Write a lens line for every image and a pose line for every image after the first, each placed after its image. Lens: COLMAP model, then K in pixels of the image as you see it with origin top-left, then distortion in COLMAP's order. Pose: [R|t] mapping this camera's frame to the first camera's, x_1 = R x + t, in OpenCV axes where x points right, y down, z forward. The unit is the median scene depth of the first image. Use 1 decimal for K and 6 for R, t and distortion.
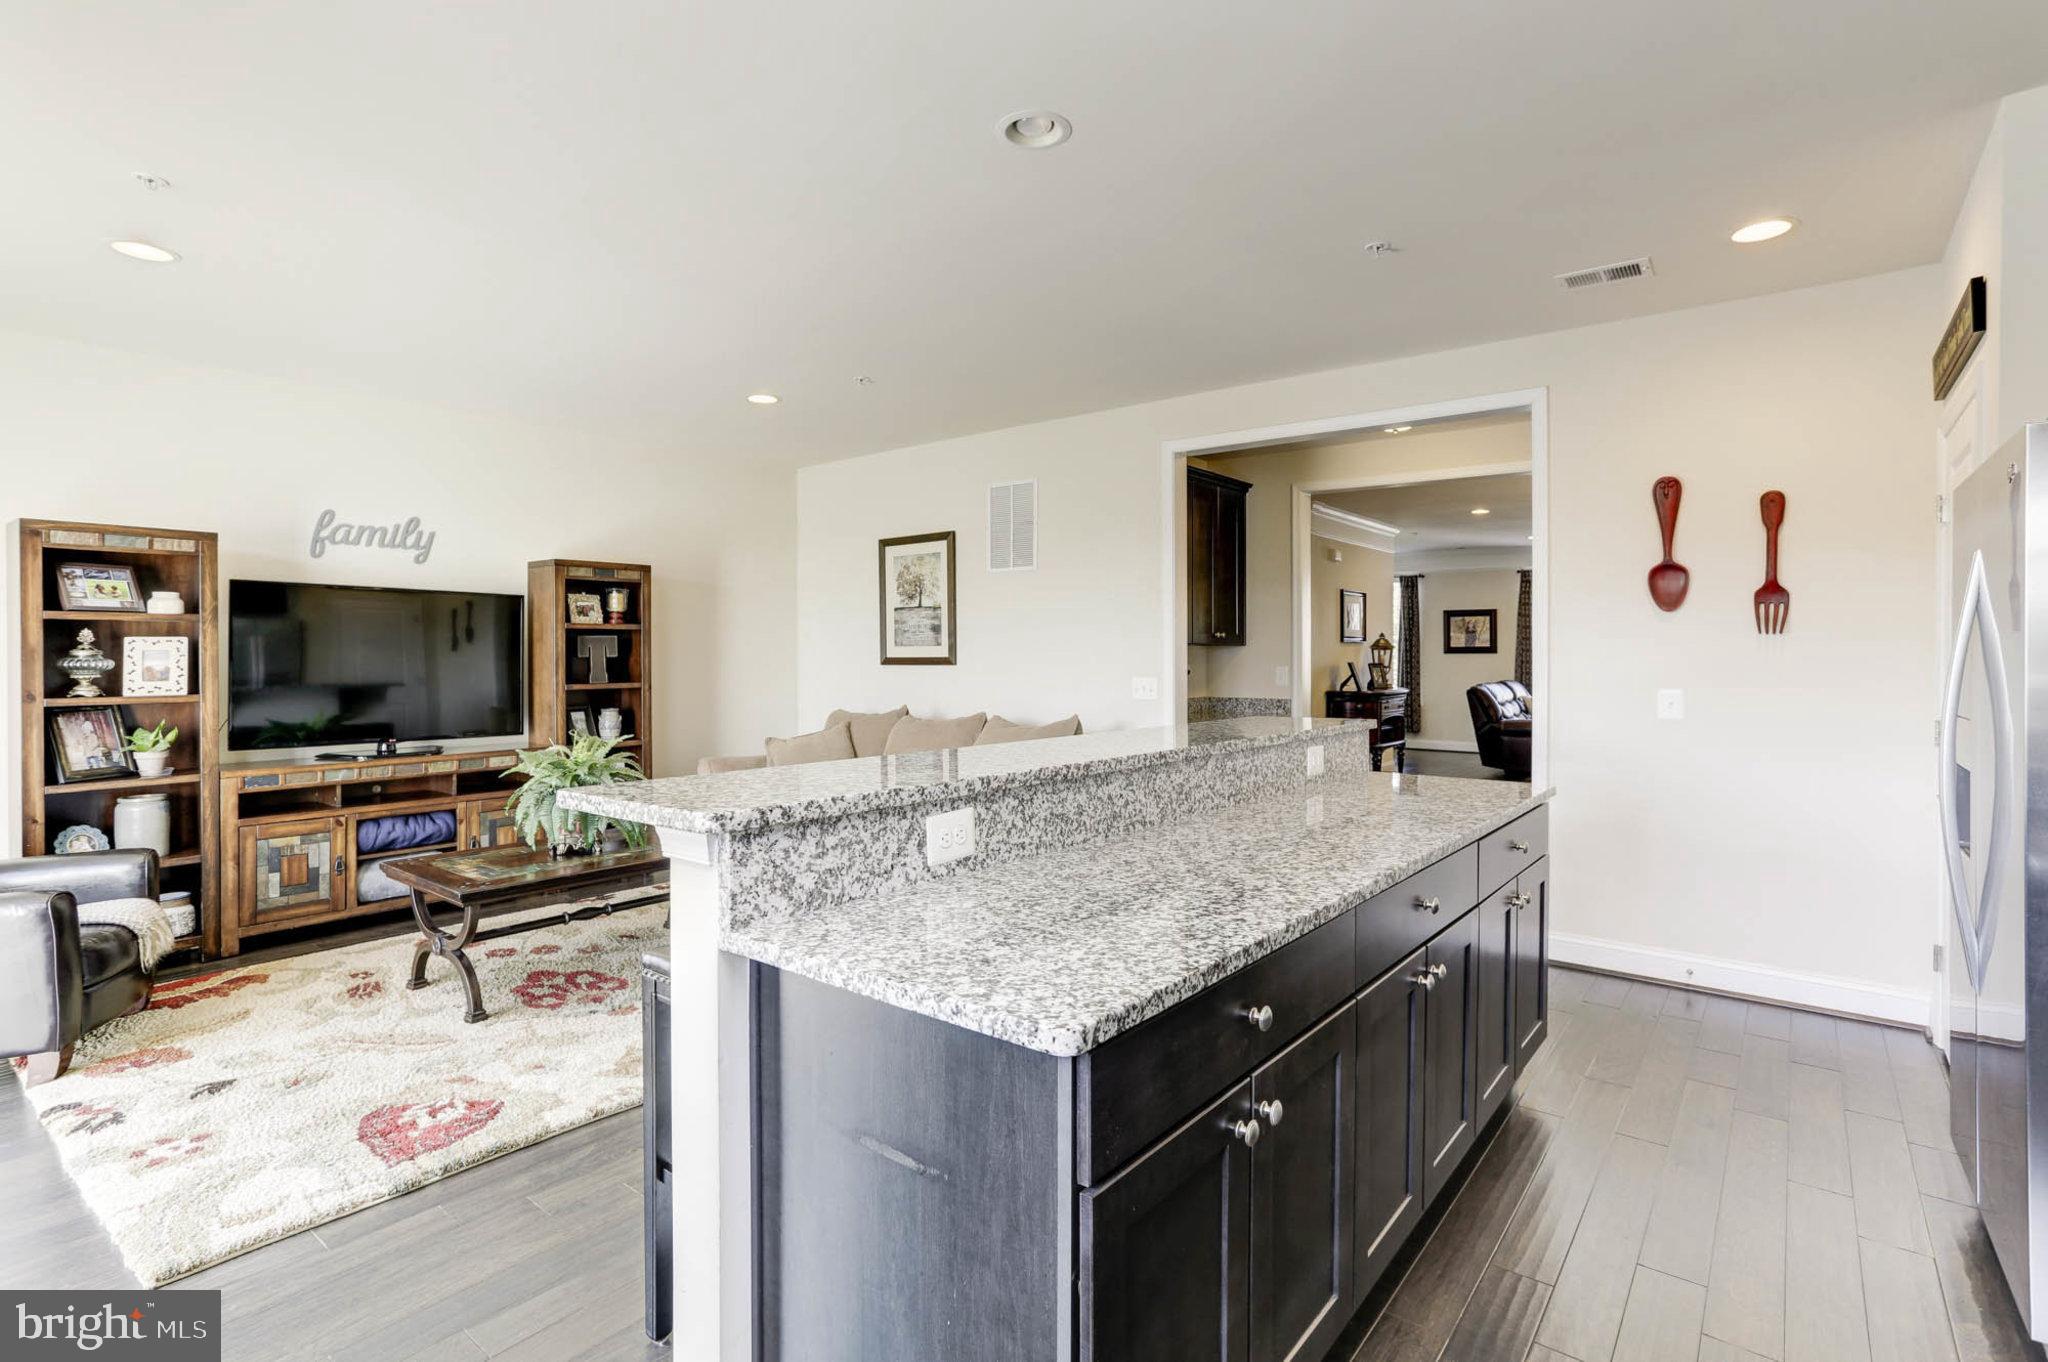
lens RADIAL K [[1002.9, 0, 1022.2], [0, 1002.9, 650.9], [0, 0, 1]] dist [-0.047330, 0.029292]
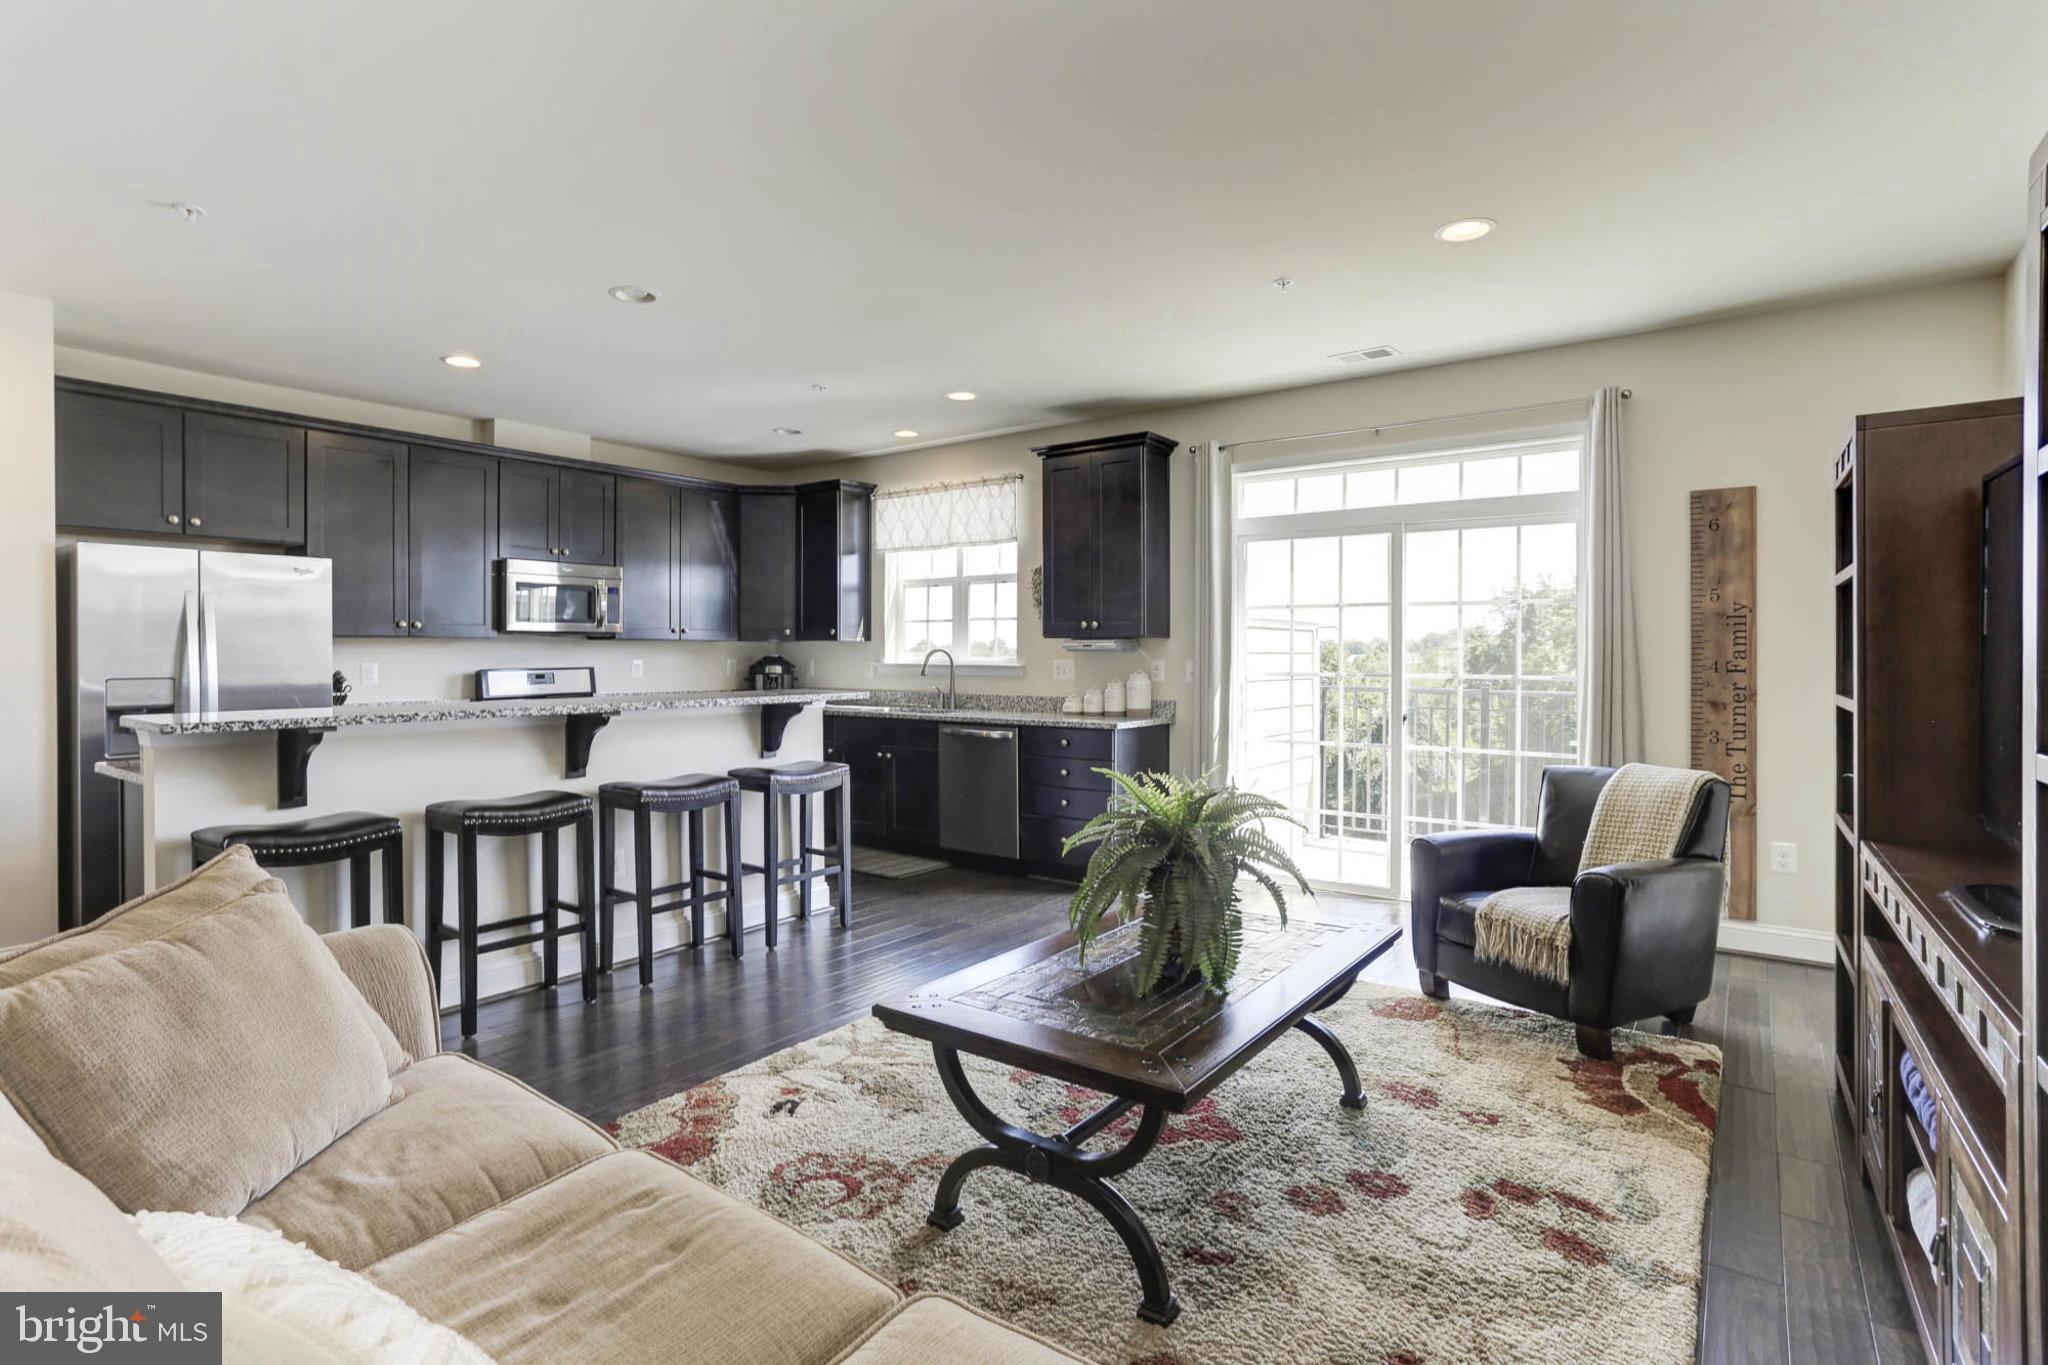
lens RADIAL K [[1002.9, 0, 1027.0], [0, 1002.9, 676.5], [0, 0, 1]] dist [-0.047330, 0.029292]
pose [[-0.999156, 0.005126, -0.040755, -0.319258], [0.004098, 0.999673, 0.025256, 0.011284], [0.040871, 0.025067, -0.998850, 1.557015]]
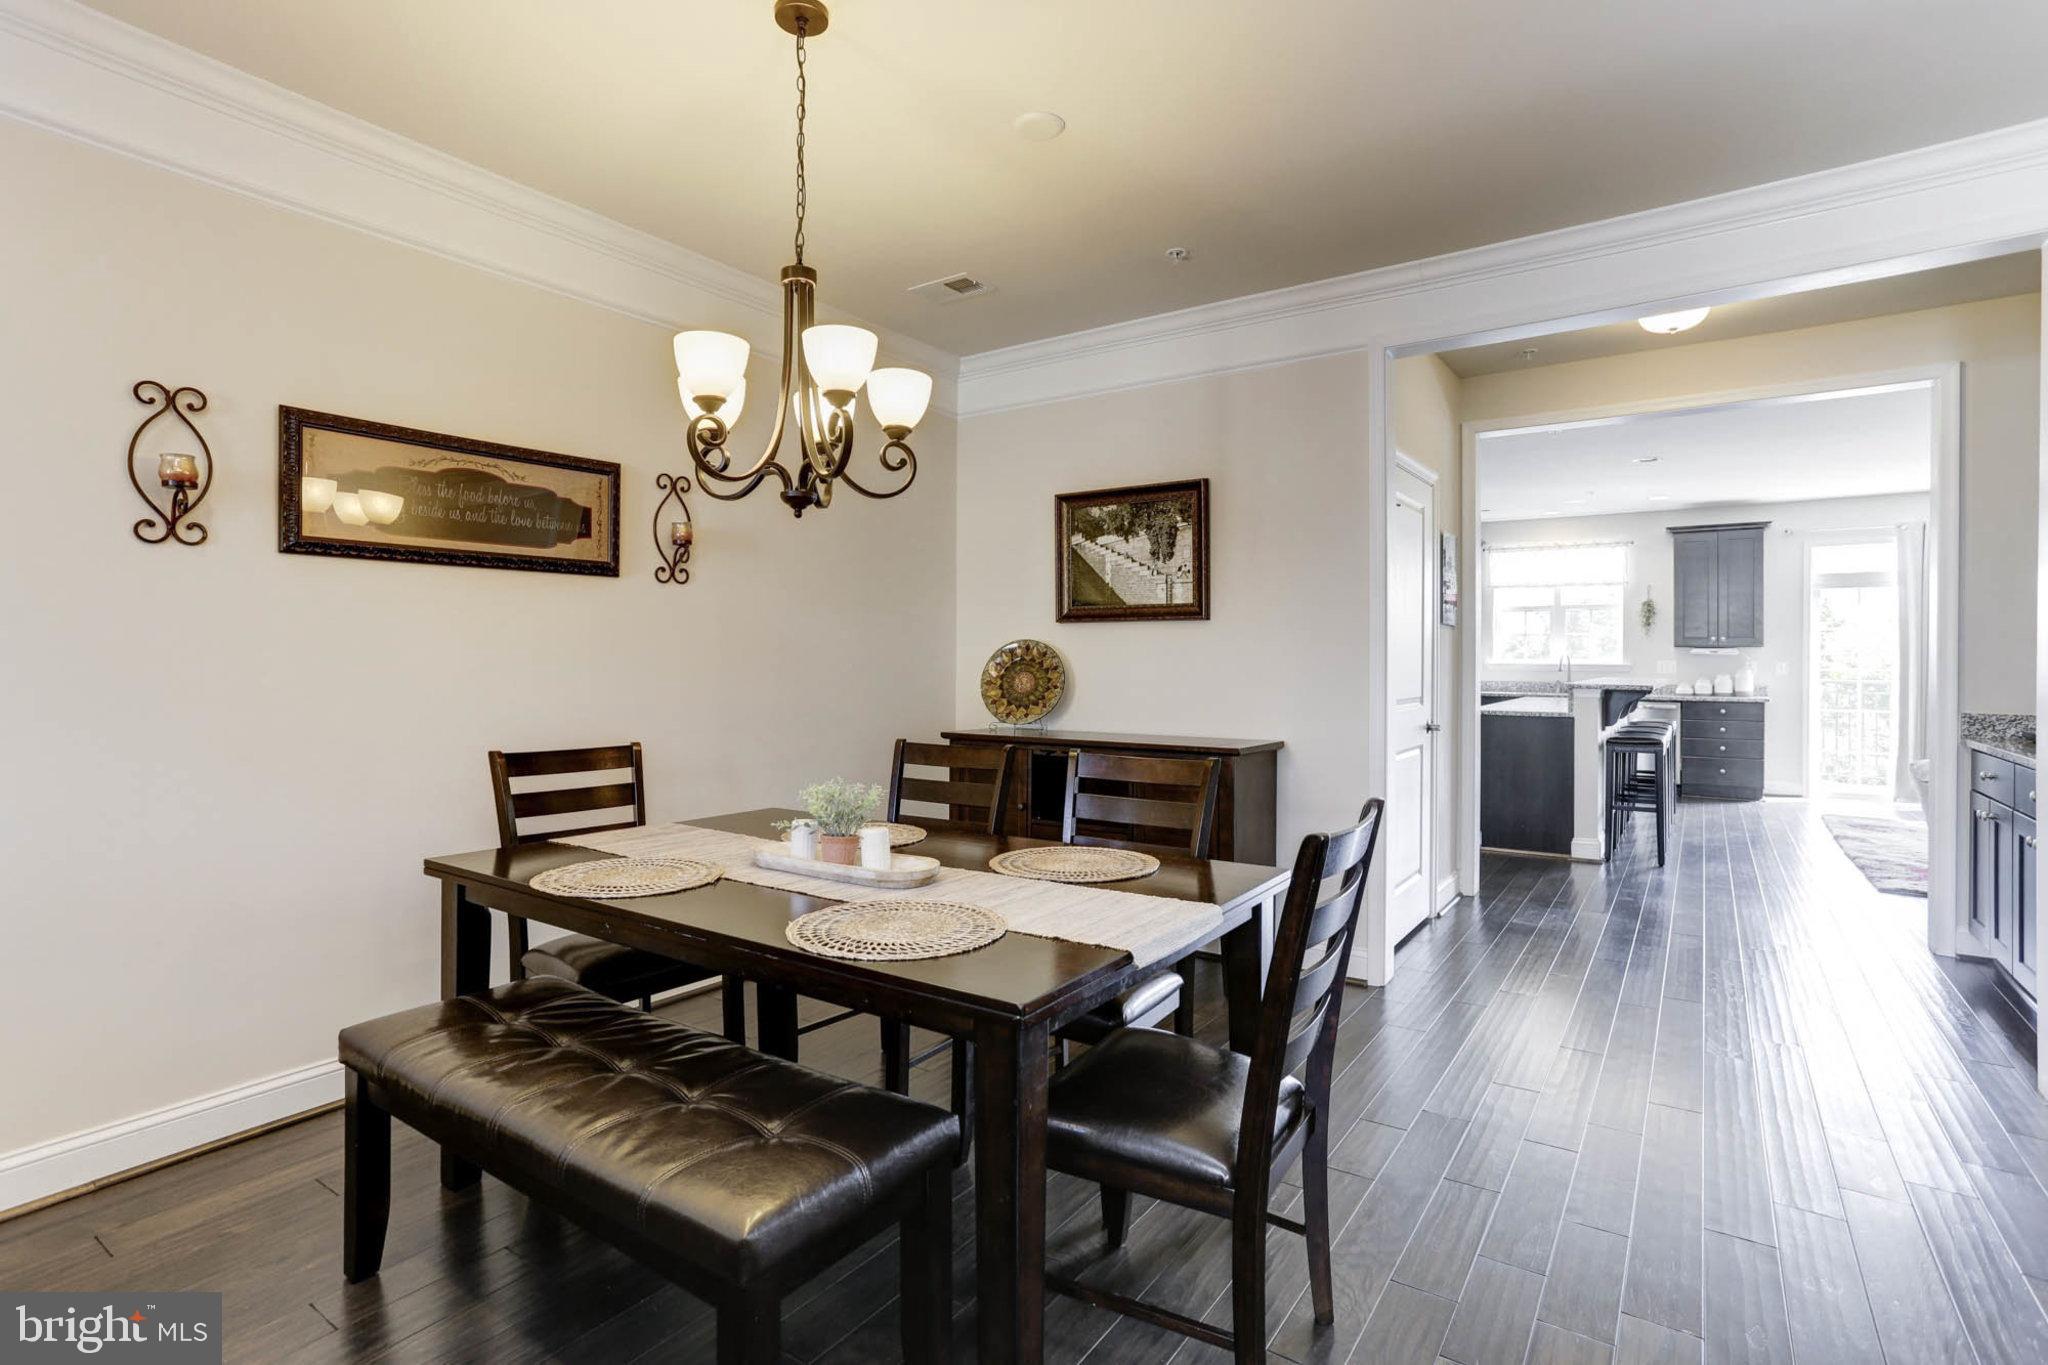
lens RADIAL K [[1002.9, 0, 999.3], [0, 1002.9, 644.9], [0, 0, 1]] dist [-0.047330, 0.029292]
pose [[-0.998260, -0.009340, -0.058224, 1.225427], [-0.008759, 0.999909, -0.010225, 0.023733], [0.058314, -0.009698, -0.998251, 2.250243]]
